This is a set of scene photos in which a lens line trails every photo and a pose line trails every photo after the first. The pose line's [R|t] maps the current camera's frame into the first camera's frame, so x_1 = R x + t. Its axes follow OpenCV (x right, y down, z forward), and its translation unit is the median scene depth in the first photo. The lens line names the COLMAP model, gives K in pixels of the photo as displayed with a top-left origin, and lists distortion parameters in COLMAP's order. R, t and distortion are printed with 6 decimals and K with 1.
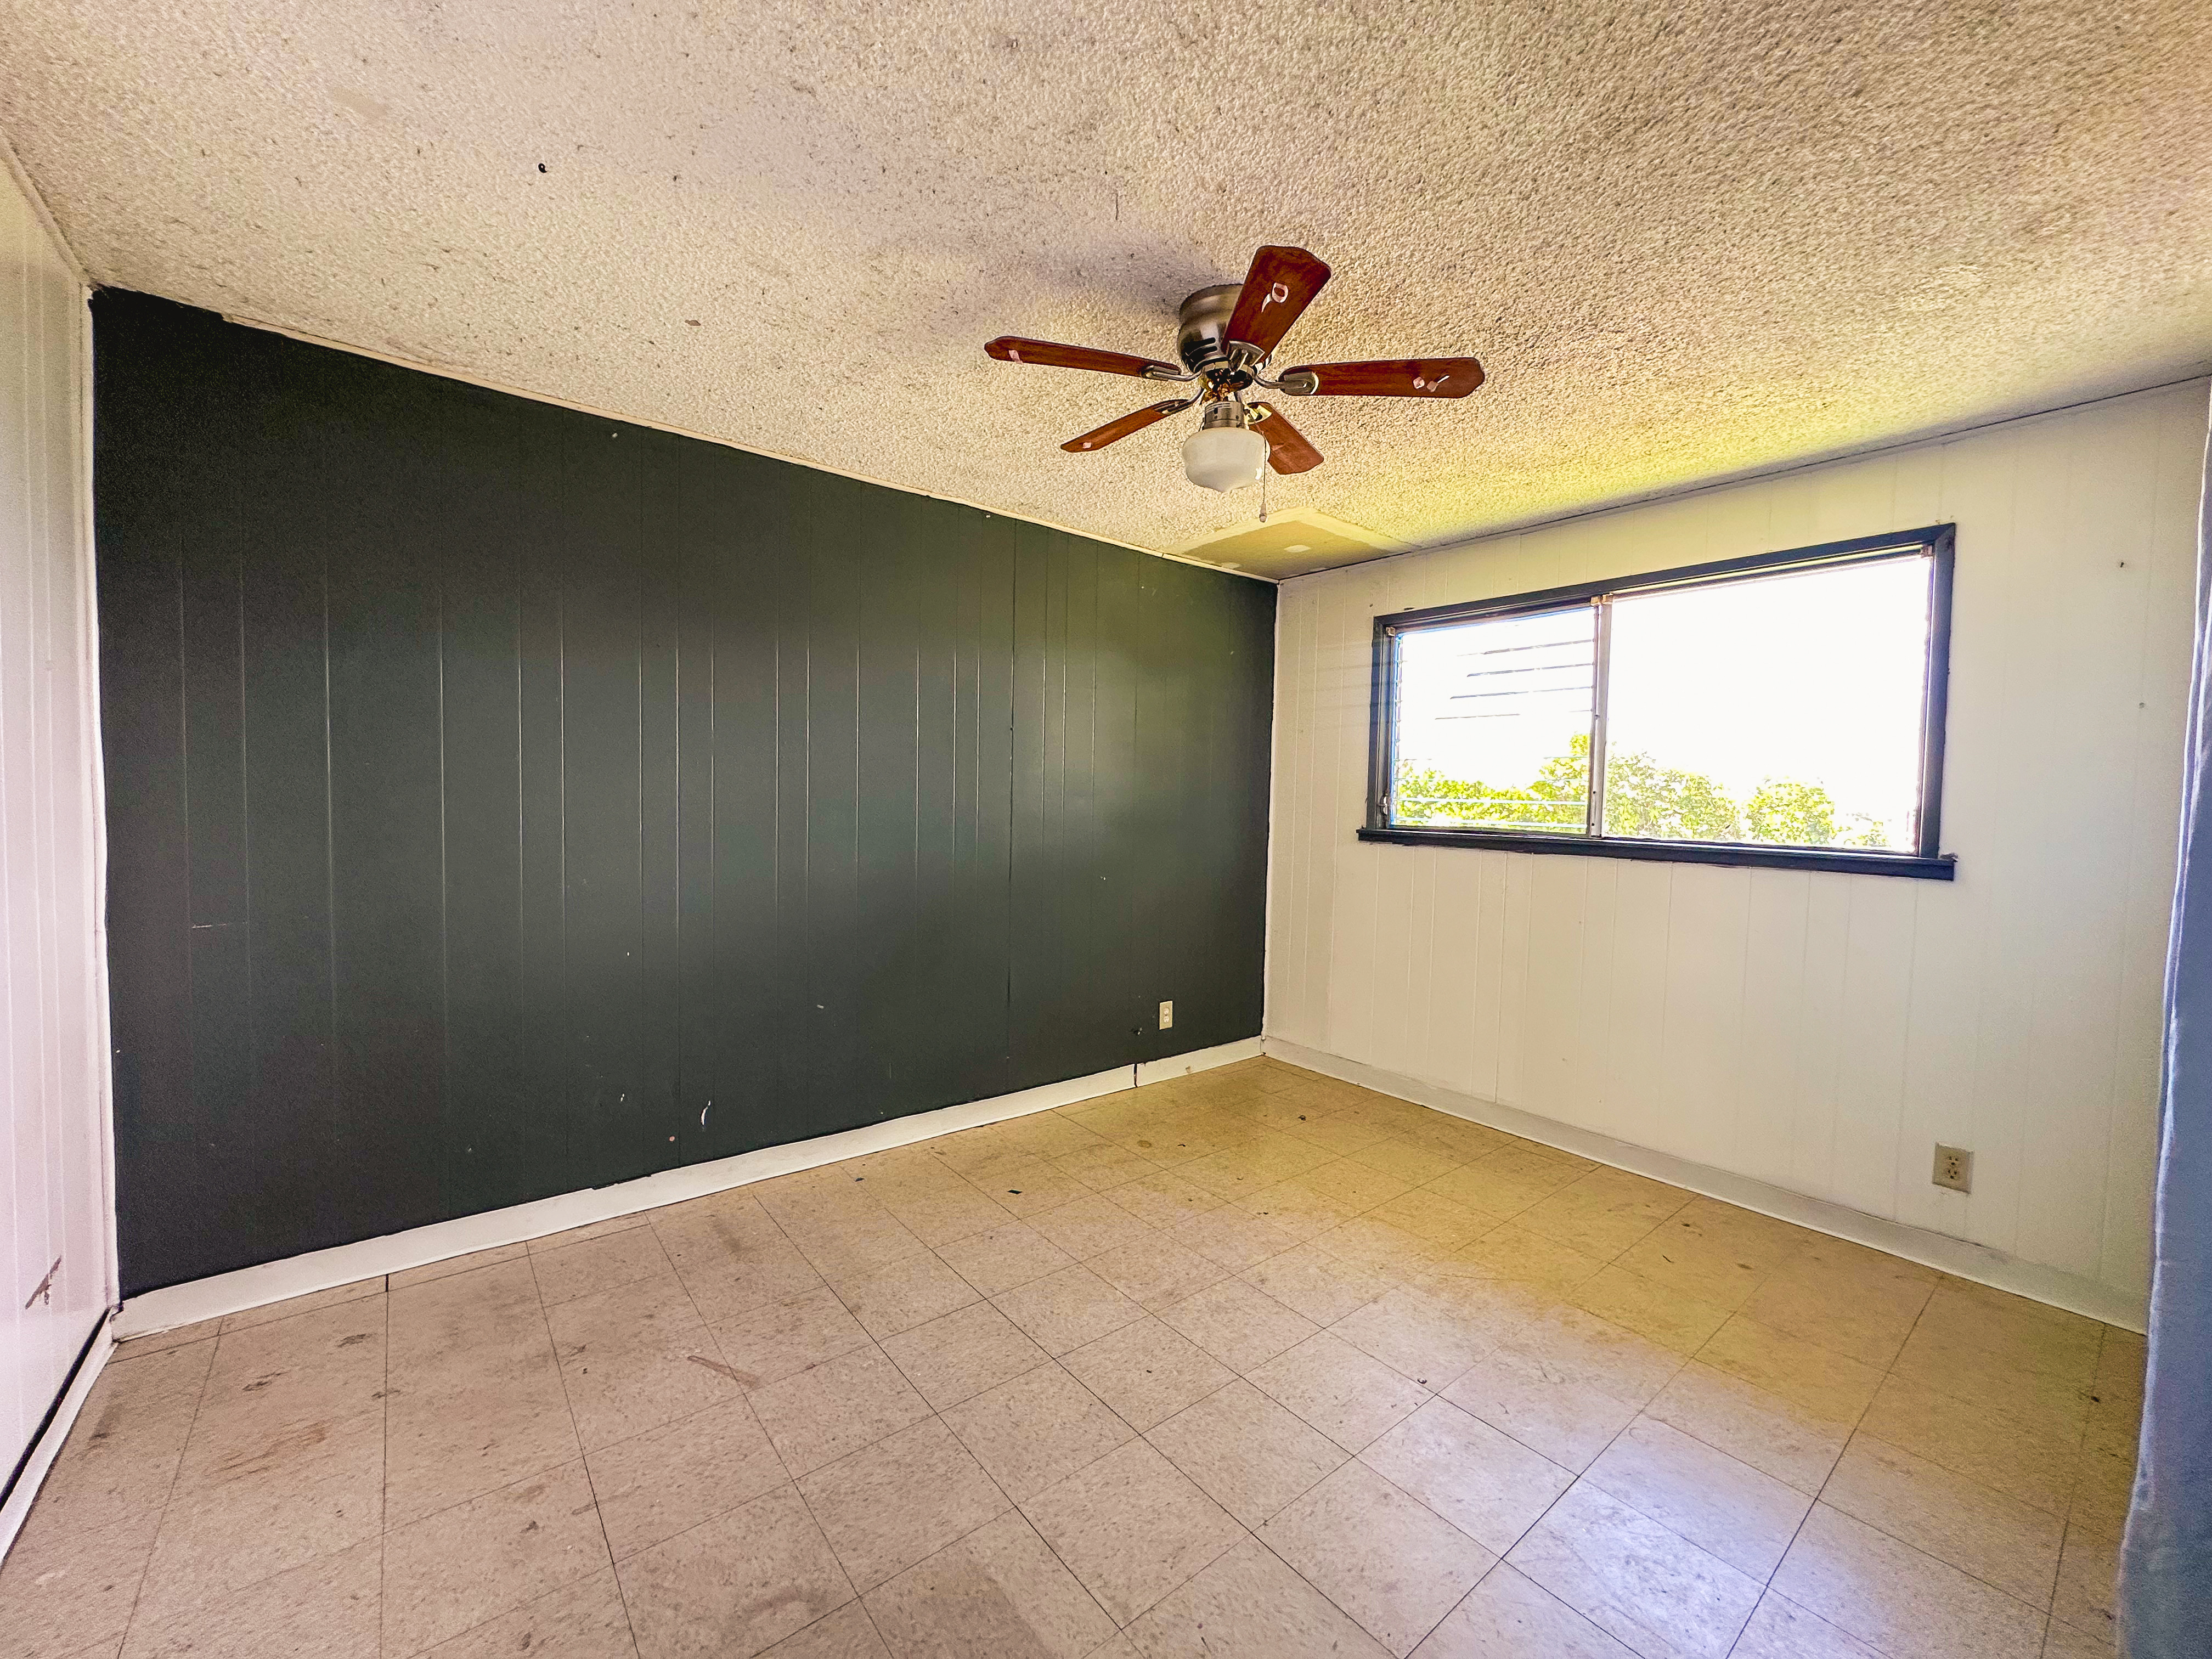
lens RADIAL K [[886.1, 0, 1102.8], [0, 886.1, 831.8], [0, 0, 1]] dist [-0.004280, 0.000509]
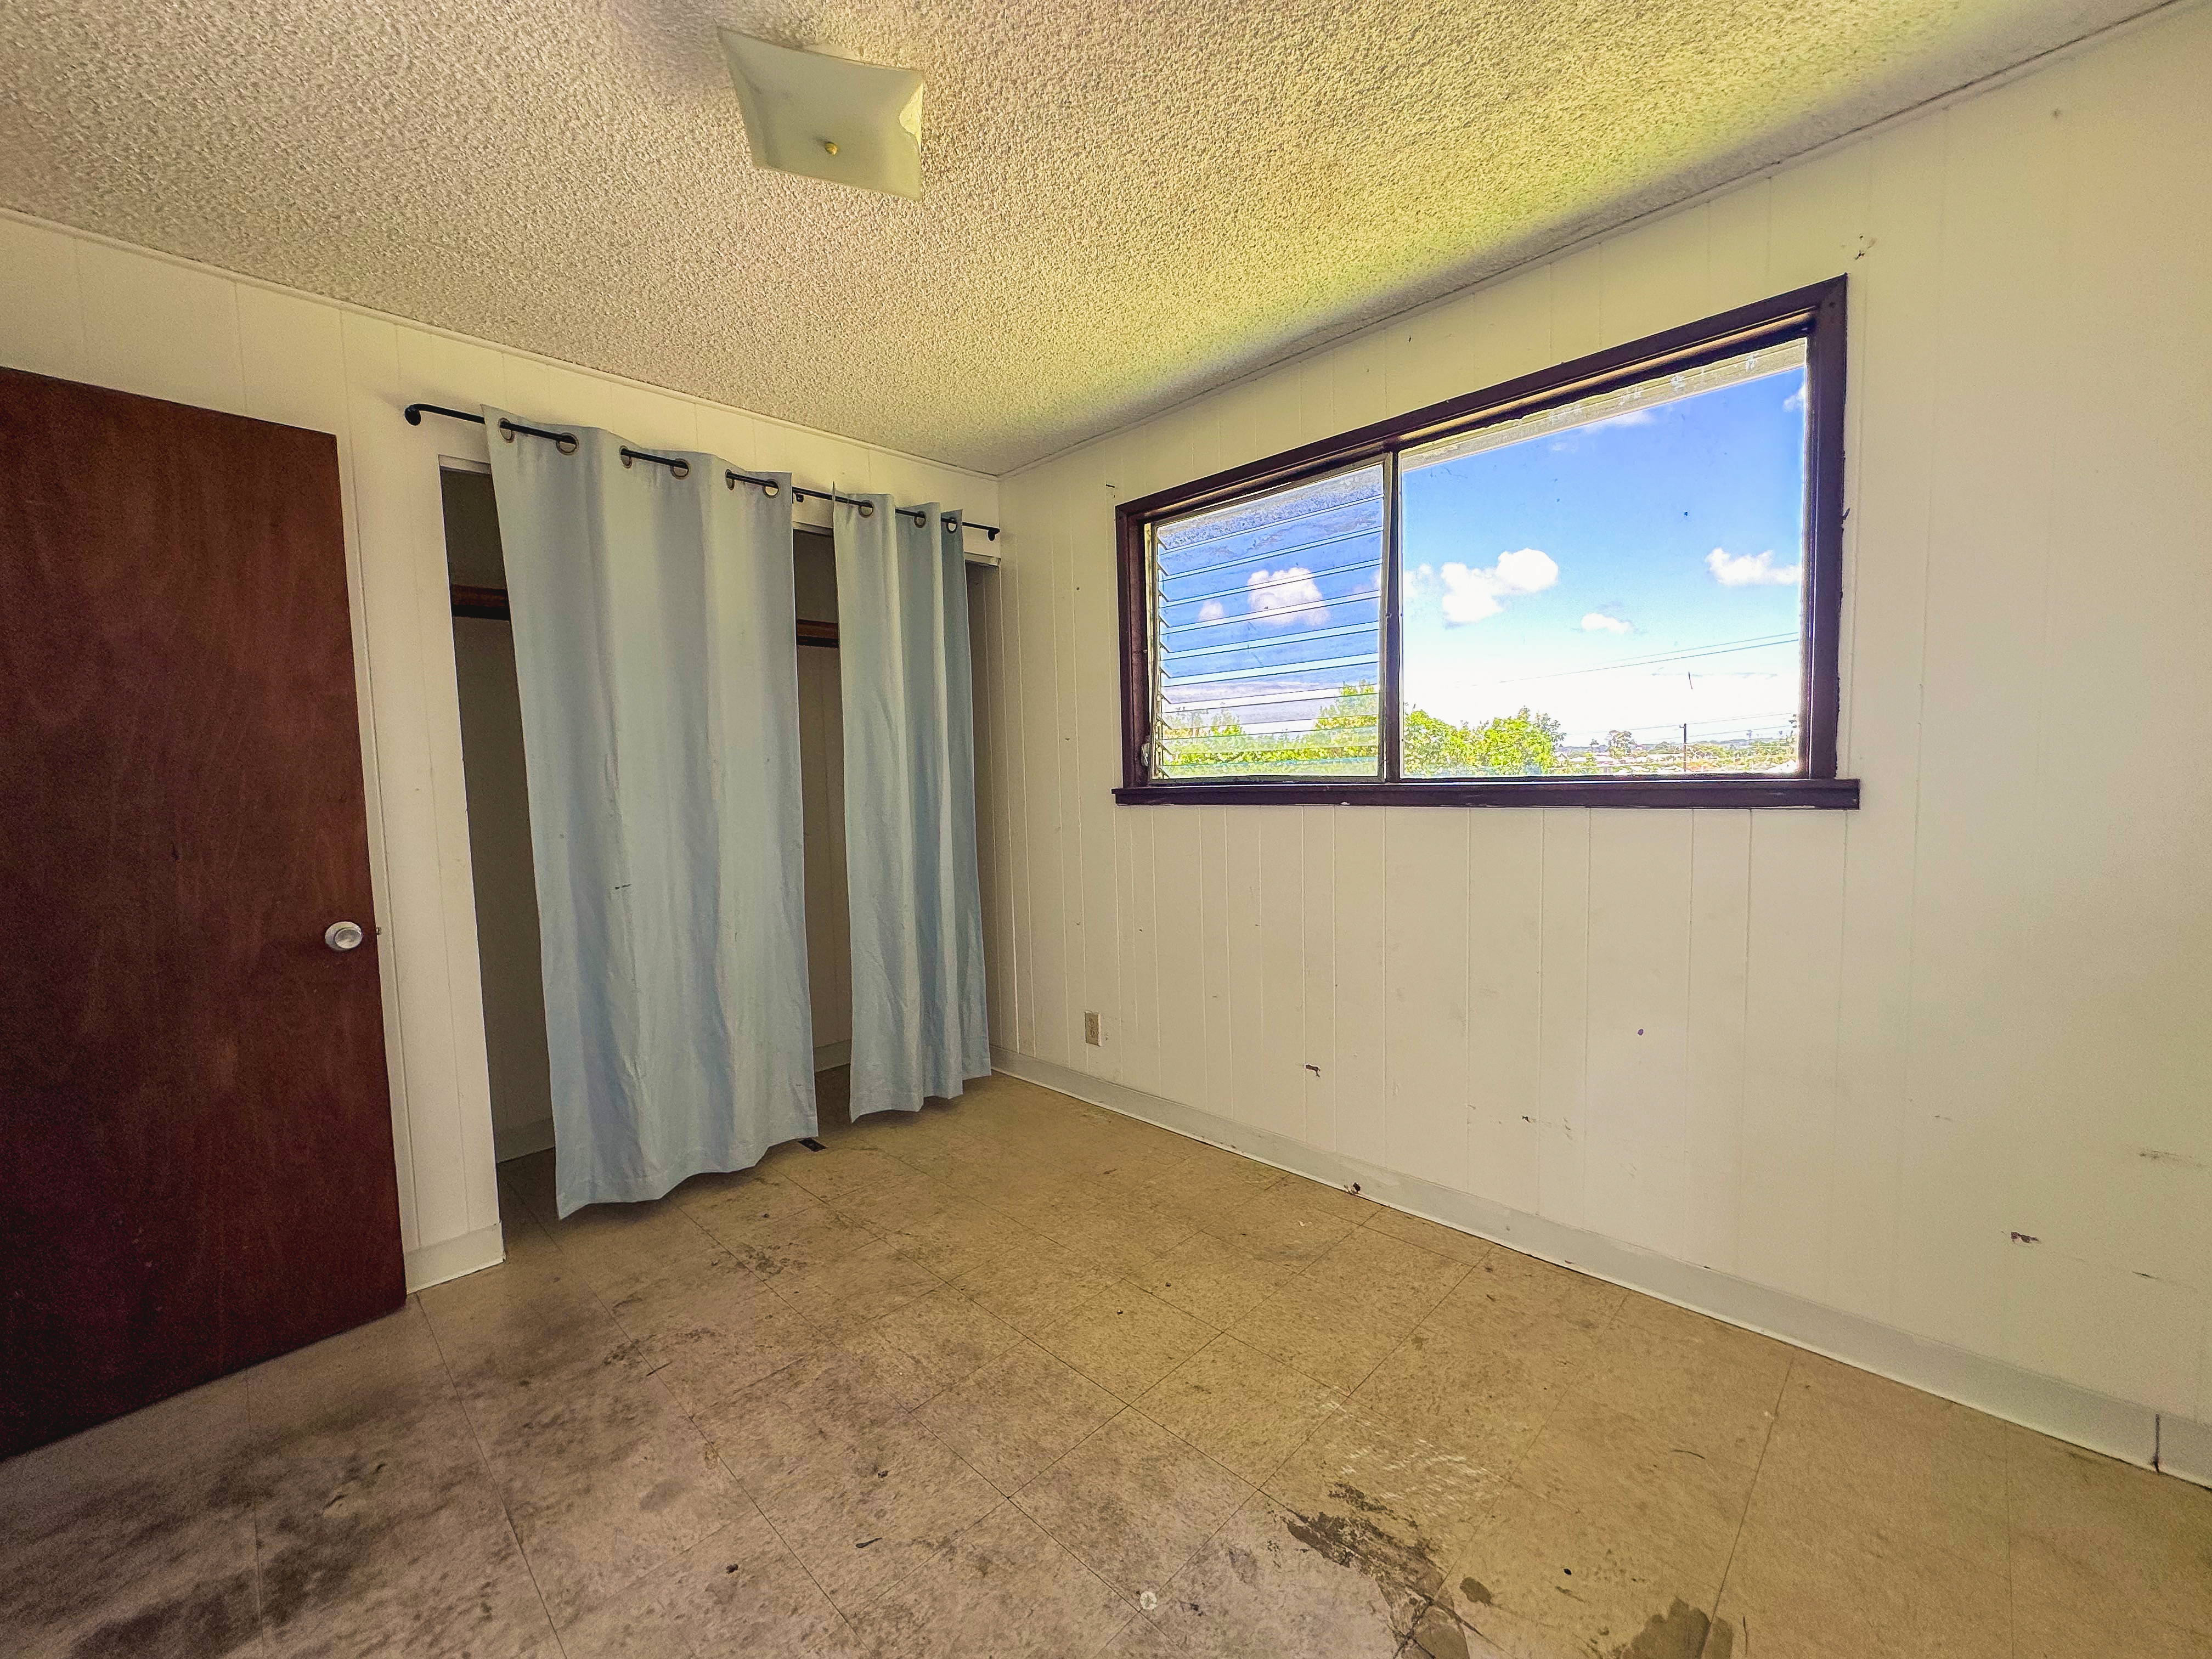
lens RADIAL K [[886.1, 0, 1102.8], [0, 886.1, 831.8], [0, 0, 1]] dist [-0.004280, 0.000509]
pose [[0.991702, -0.066408, 0.110080, 0.196889], [0.062939, 0.997414, 0.034698, 0.007311], [-0.112100, -0.027482, 0.993317, 0.244718]]
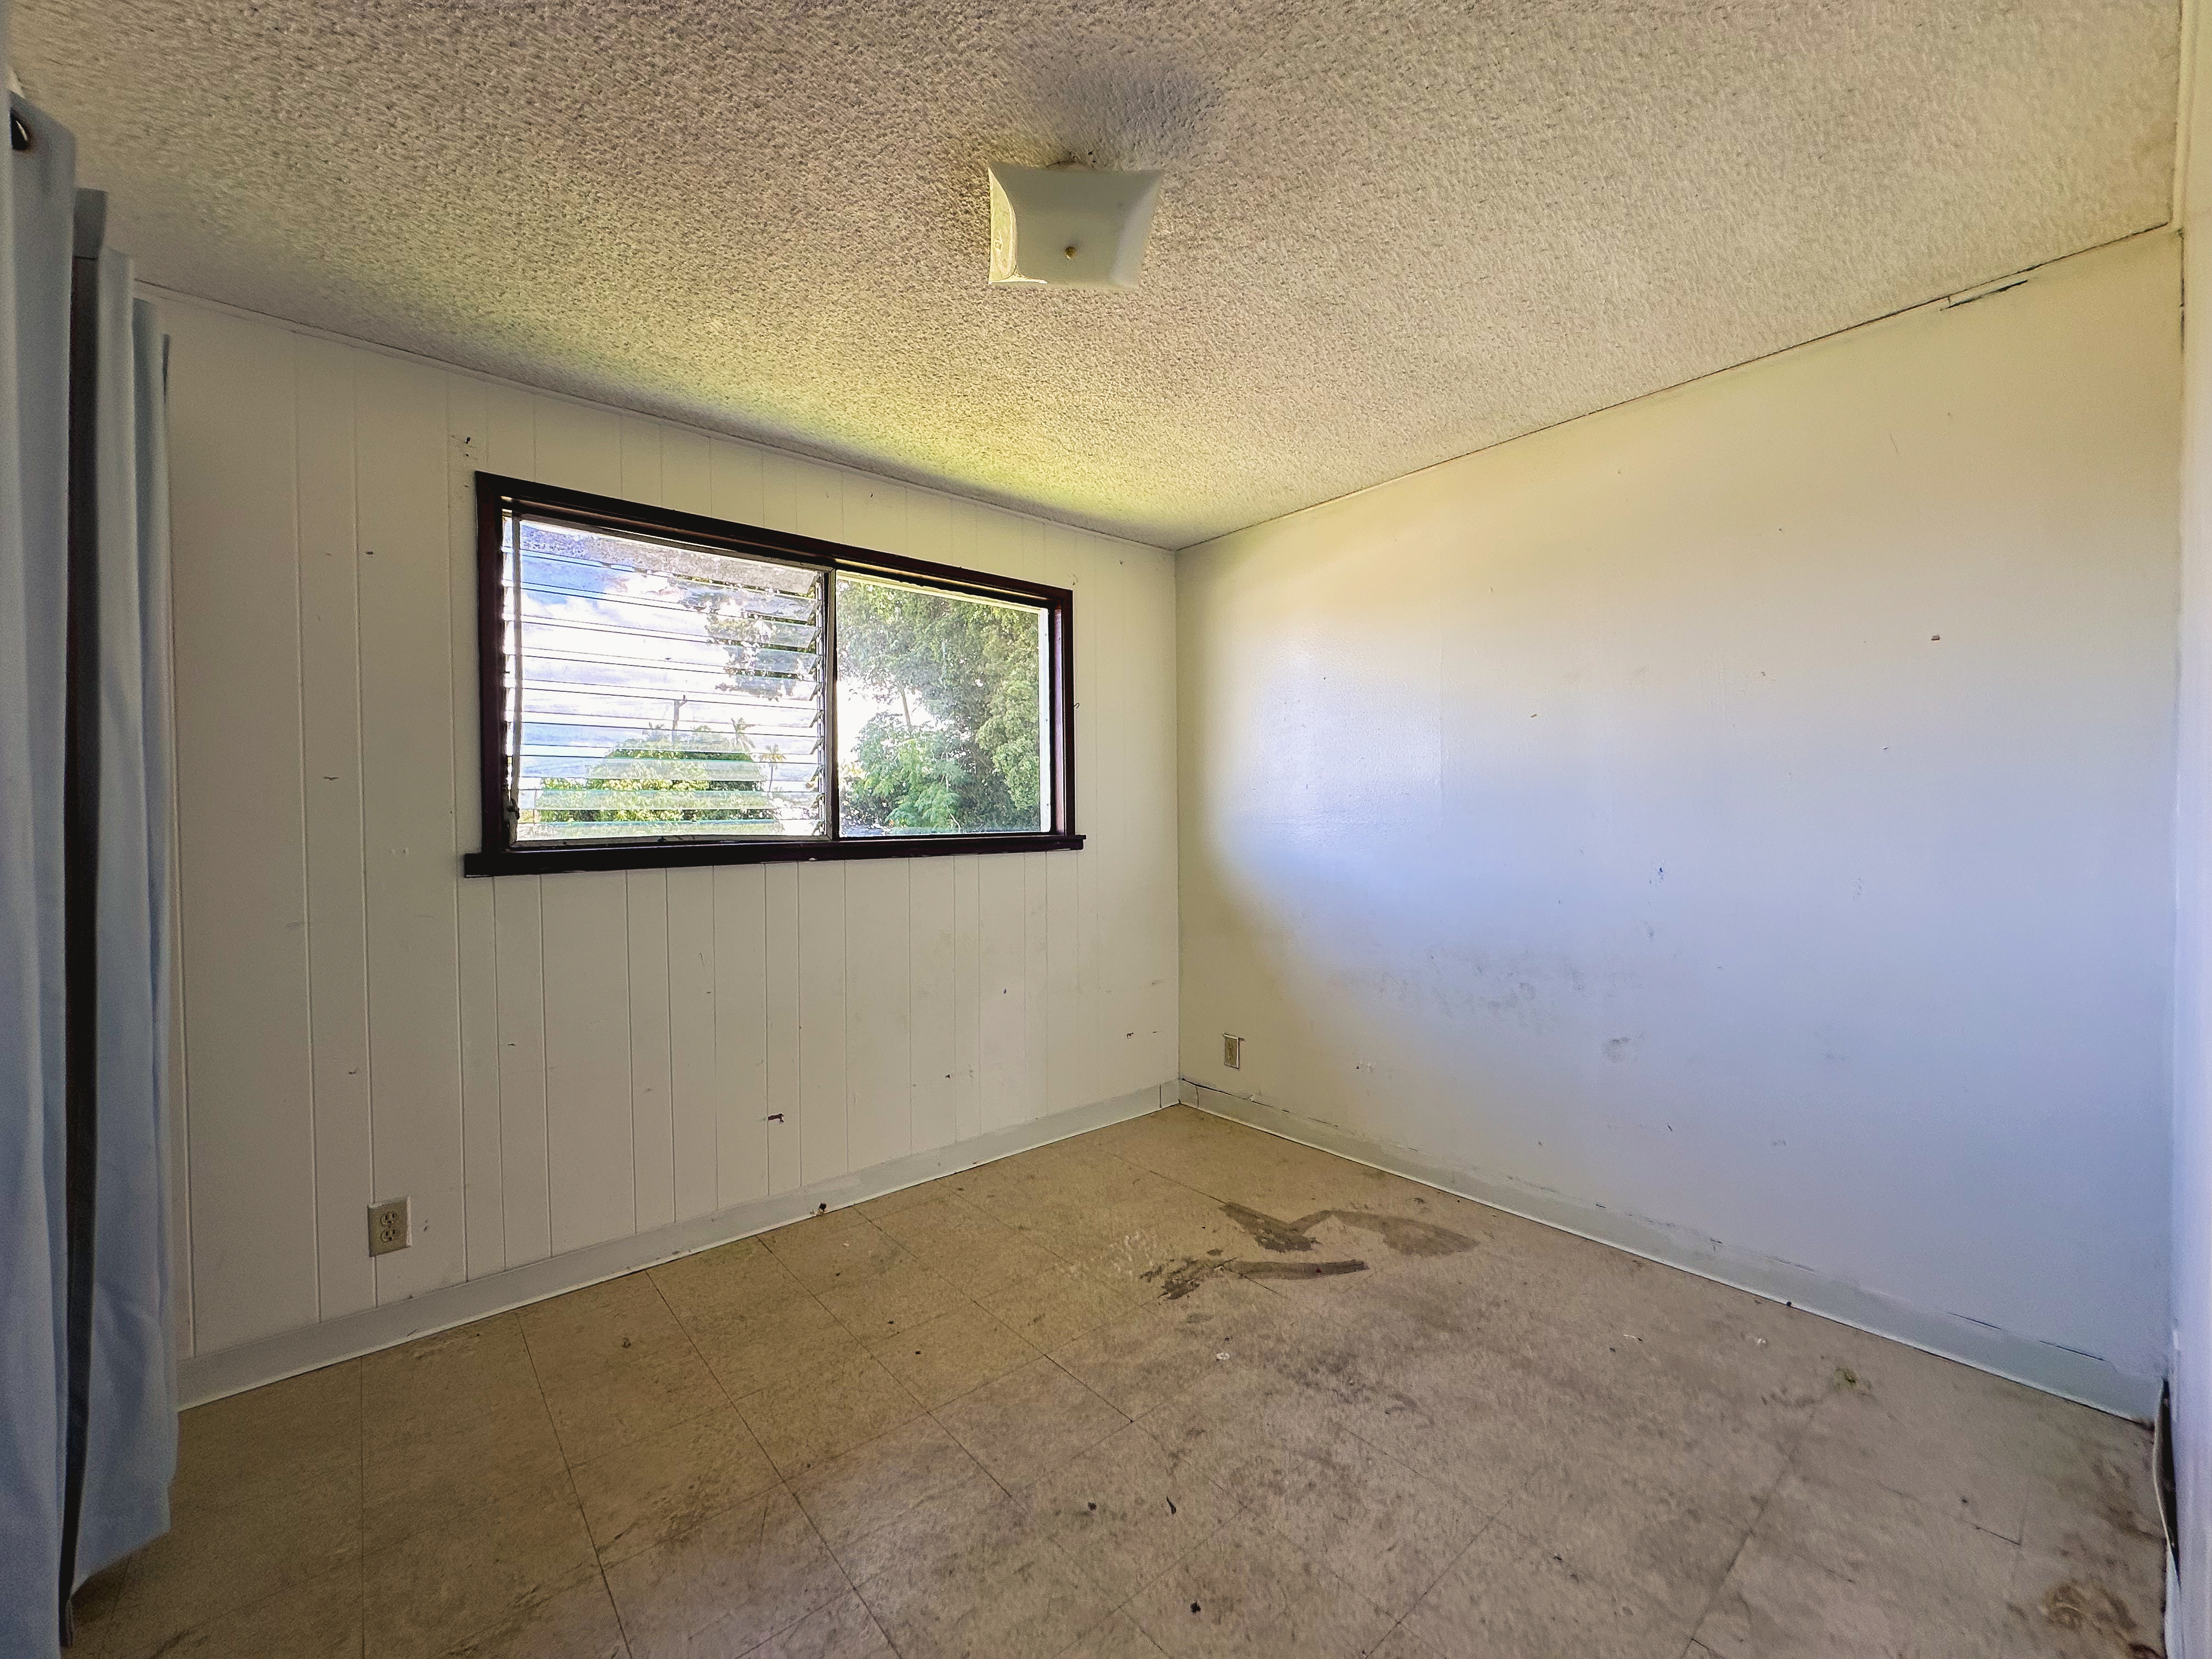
lens RADIAL K [[886.1, 0, 1102.8], [0, 886.1, 831.8], [0, 0, 1]] dist [-0.004280, 0.000509]
pose [[-0.030848, -0.043375, 0.998582, -0.273302], [0.049424, 0.997770, 0.044867, -0.022357], [-0.998301, 0.050738, -0.028635, 0.639891]]
